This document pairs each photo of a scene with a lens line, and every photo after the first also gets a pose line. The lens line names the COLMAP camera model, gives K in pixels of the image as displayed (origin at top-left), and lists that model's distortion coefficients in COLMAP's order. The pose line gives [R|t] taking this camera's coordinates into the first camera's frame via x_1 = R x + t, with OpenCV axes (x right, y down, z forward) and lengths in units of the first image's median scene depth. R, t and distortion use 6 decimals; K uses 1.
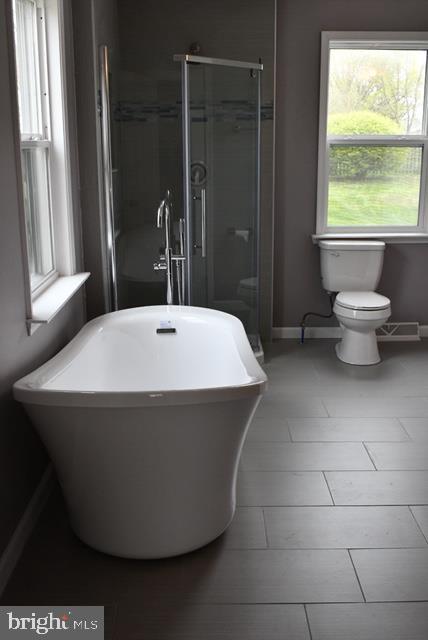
lens RADIAL K [[699.2, 0, 214.0], [0, 699.2, 320.0], [0, 0, 1]] dist [-0.093725, 0.015777]
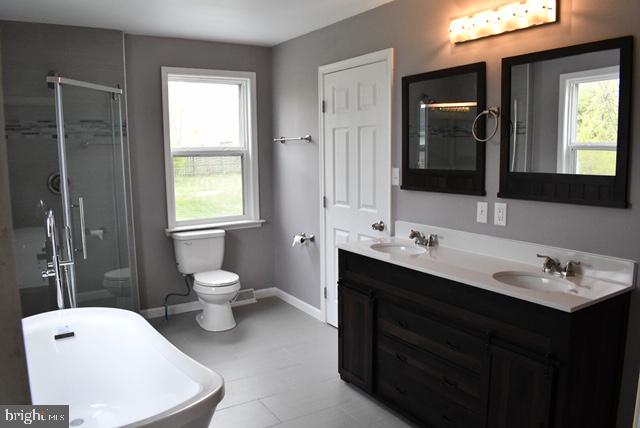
lens RADIAL K [[496.9, 0, 320.0], [0, 496.9, 214.0], [0, 0, 1]] dist [-0.094971, 0.000993]
pose [[0.850272, -0.071367, 0.521482, -0.078694], [0.140352, 0.985634, -0.093955, -0.031462], [-0.507285, 0.153078, 0.848073, 0.139493]]
